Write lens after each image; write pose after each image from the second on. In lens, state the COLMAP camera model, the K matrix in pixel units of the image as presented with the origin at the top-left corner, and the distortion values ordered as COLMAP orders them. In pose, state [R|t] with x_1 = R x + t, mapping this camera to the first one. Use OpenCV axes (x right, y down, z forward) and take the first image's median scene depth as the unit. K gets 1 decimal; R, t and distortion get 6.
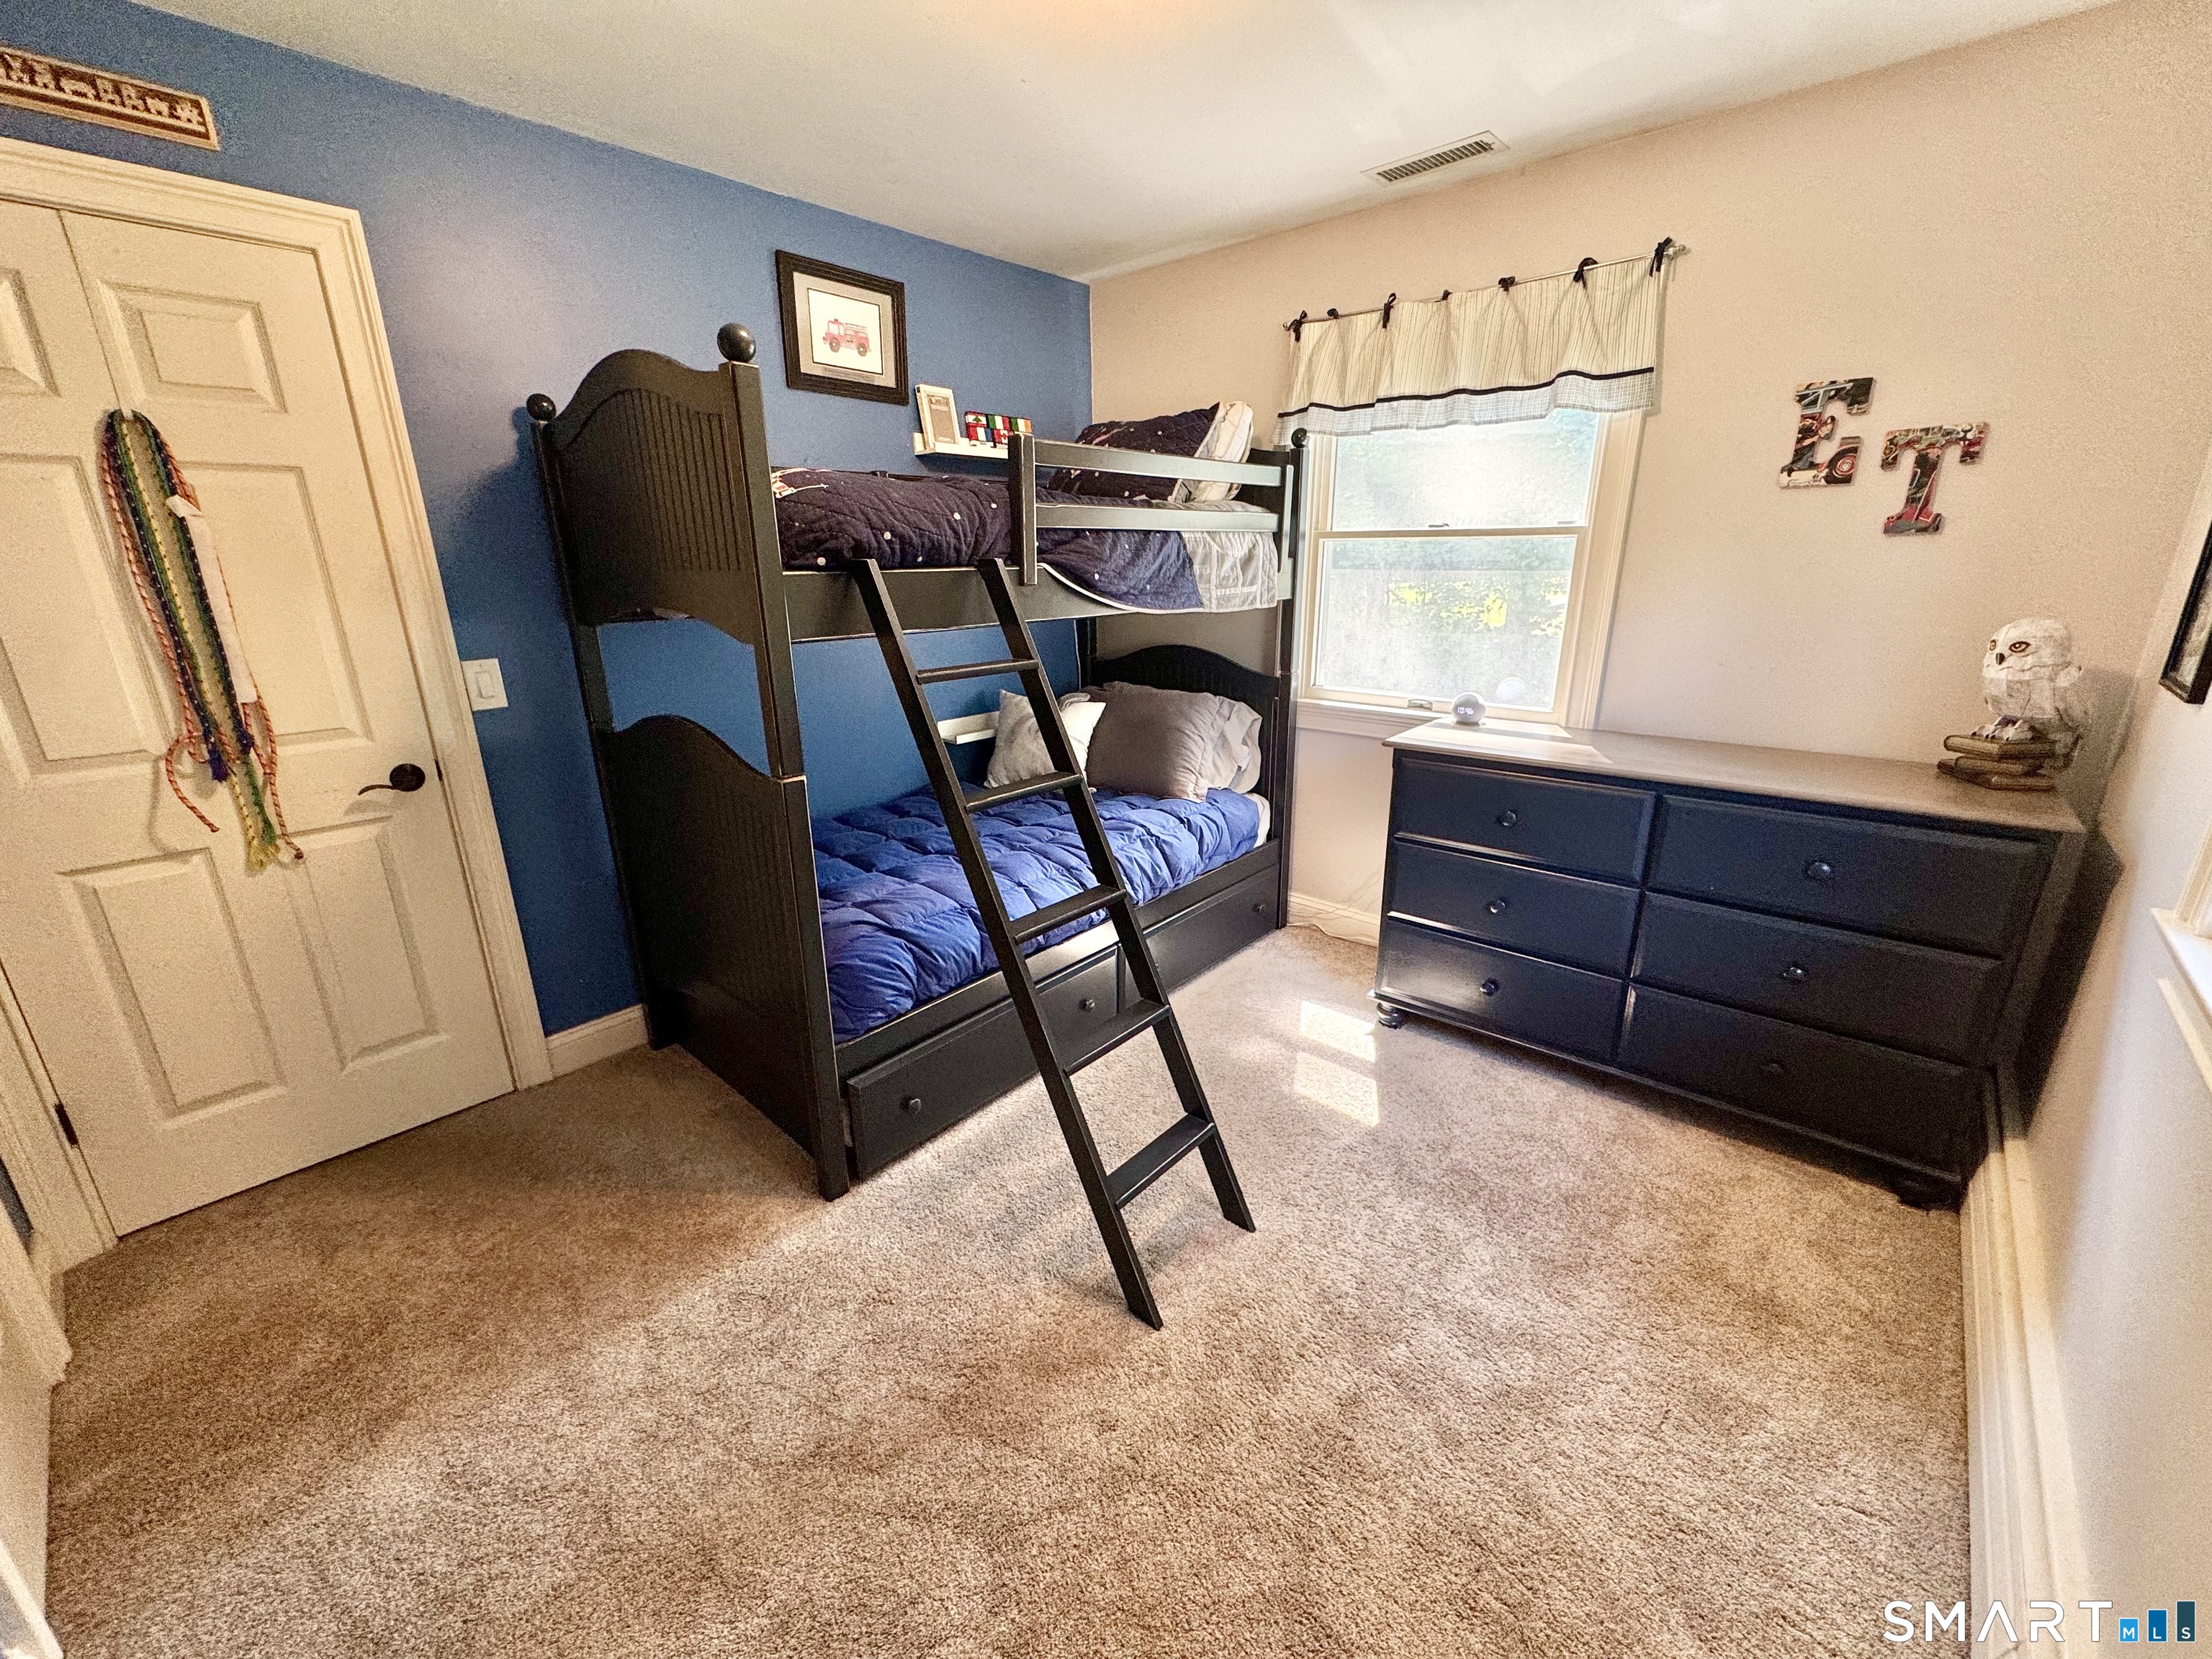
lens RADIAL K [[882.9, 0, 1103.5], [0, 882.9, 830.9], [0, 0, 1]] dist [-0.003858, 0.000173]
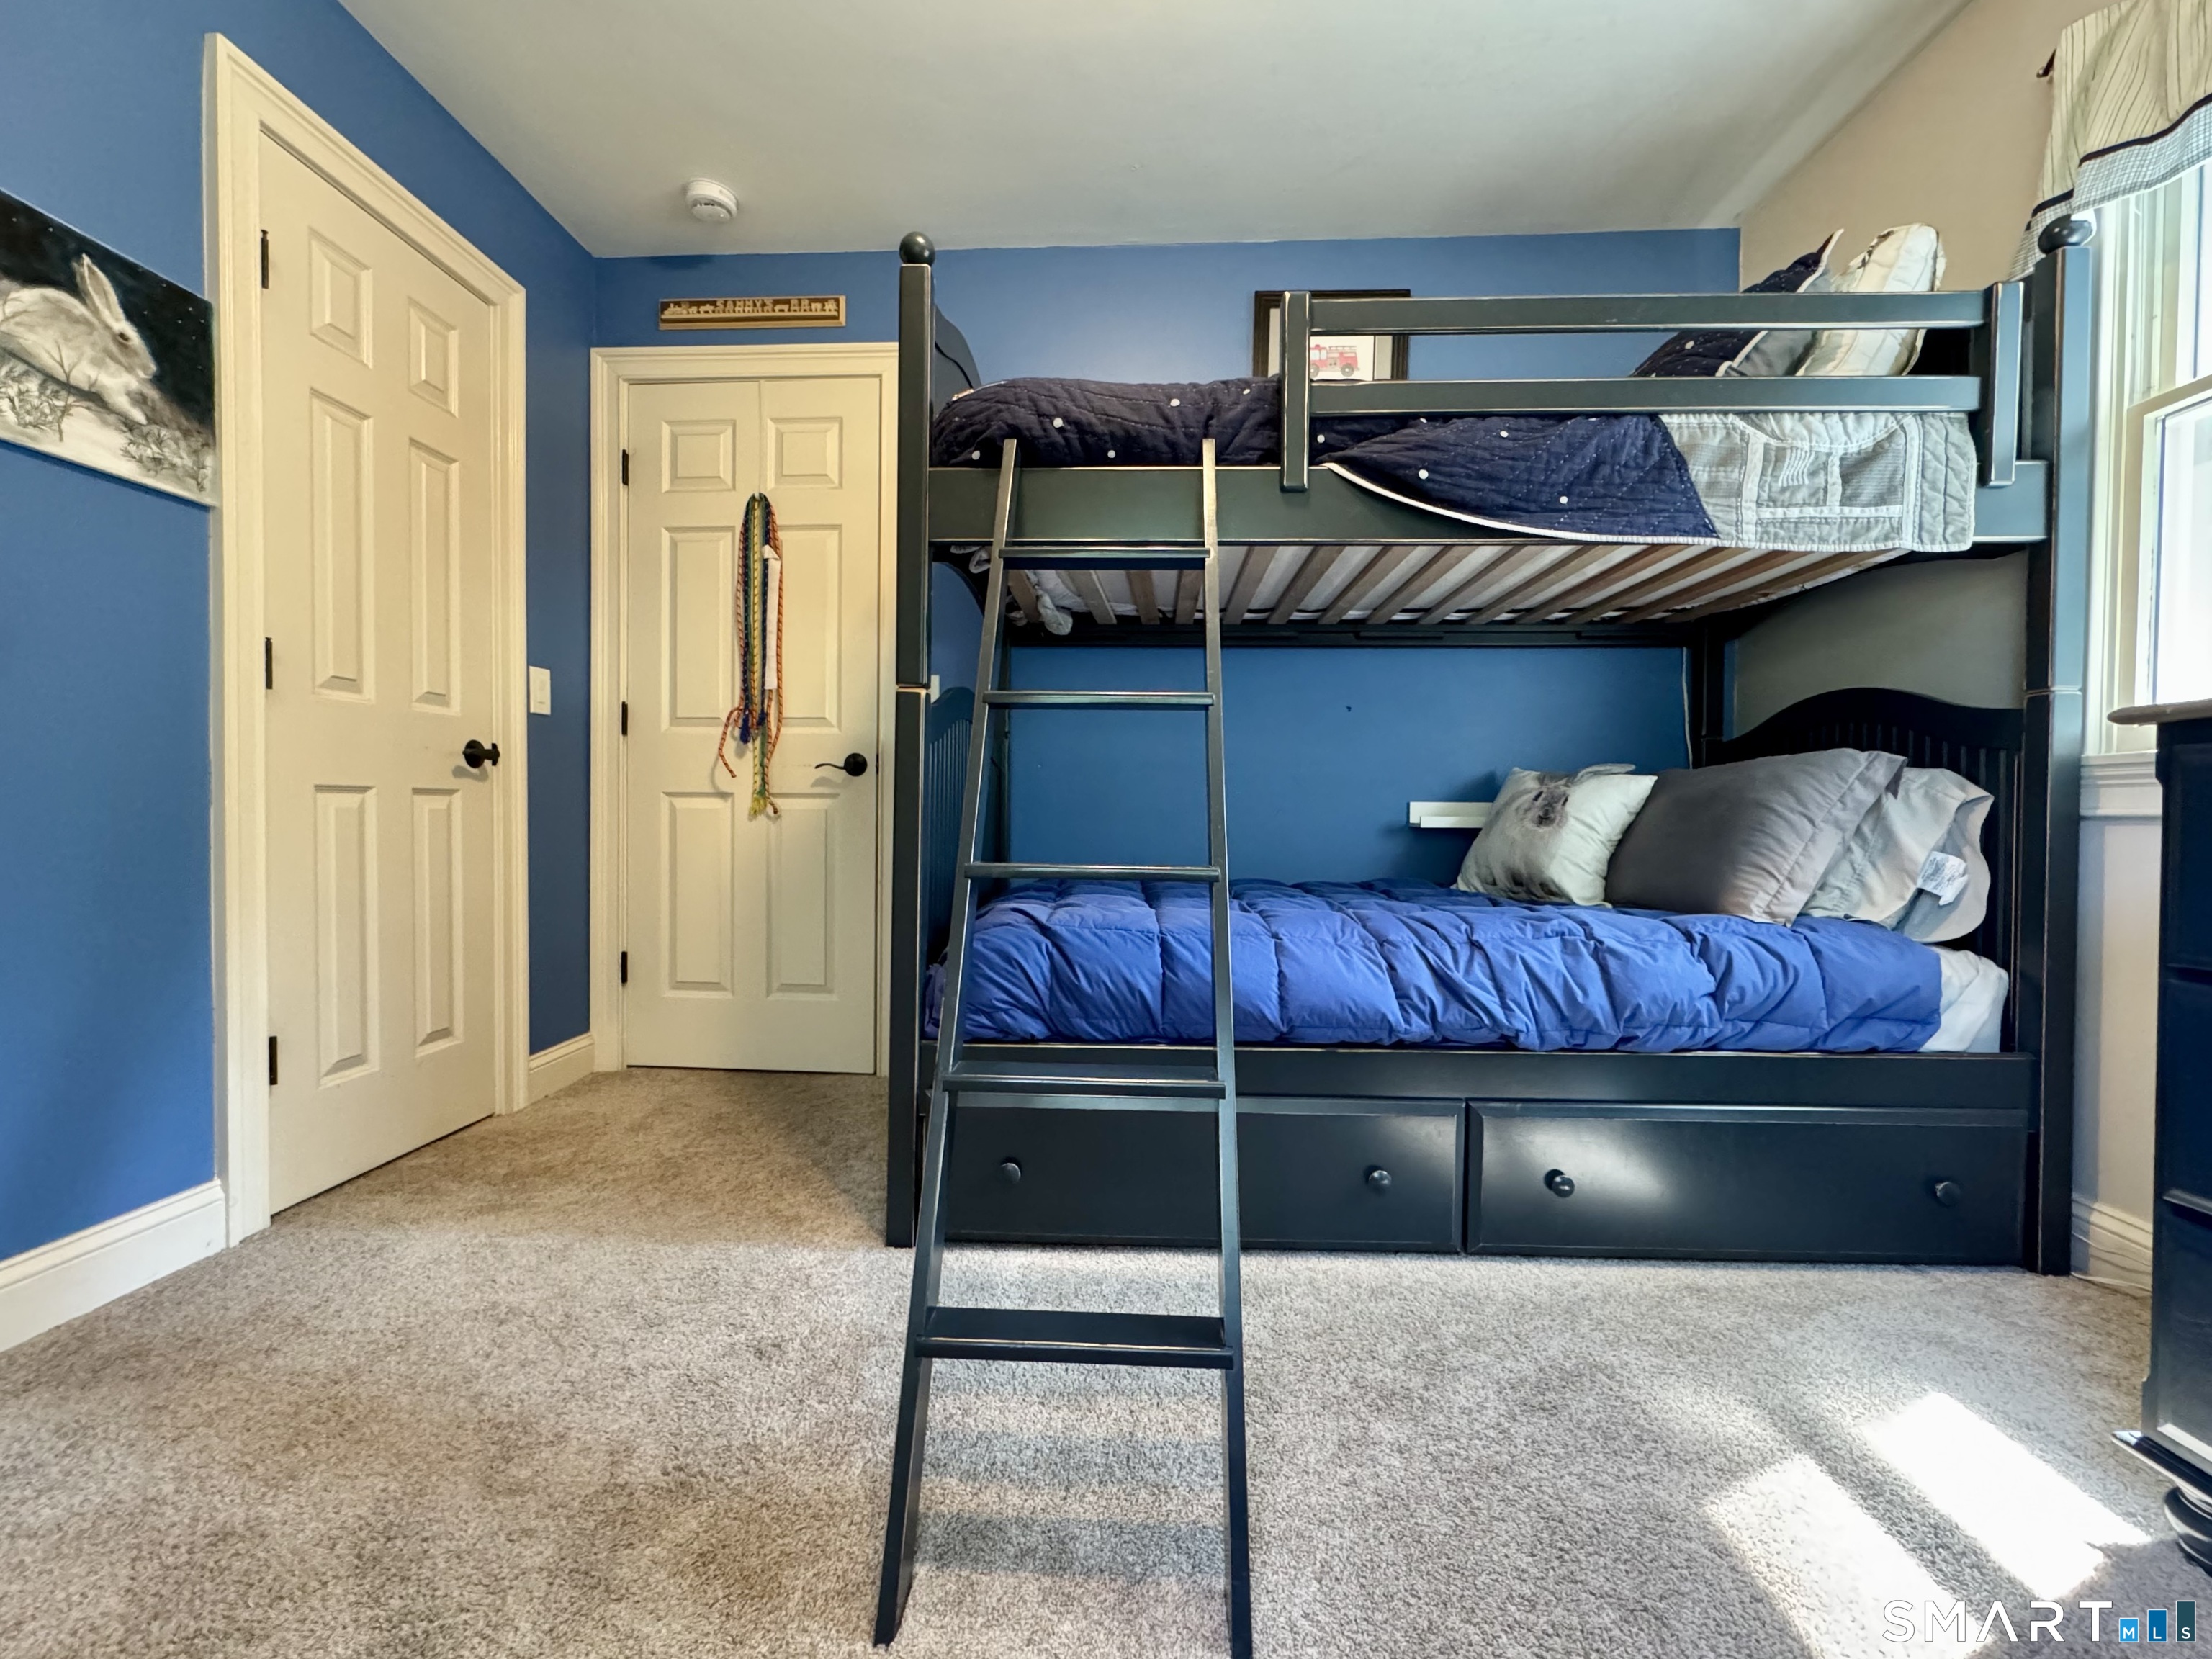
lens RADIAL K [[926.7, 0, 1102.6], [0, 926.7, 827.5], [0, 0, 1]] dist [-0.007209, -0.000143]
pose [[0.630778, 0.031415, -0.775327, 0.392725], [-0.248294, 0.954818, -0.163316, 0.139771], [0.735166, 0.295525, 0.610079, 0.487255]]
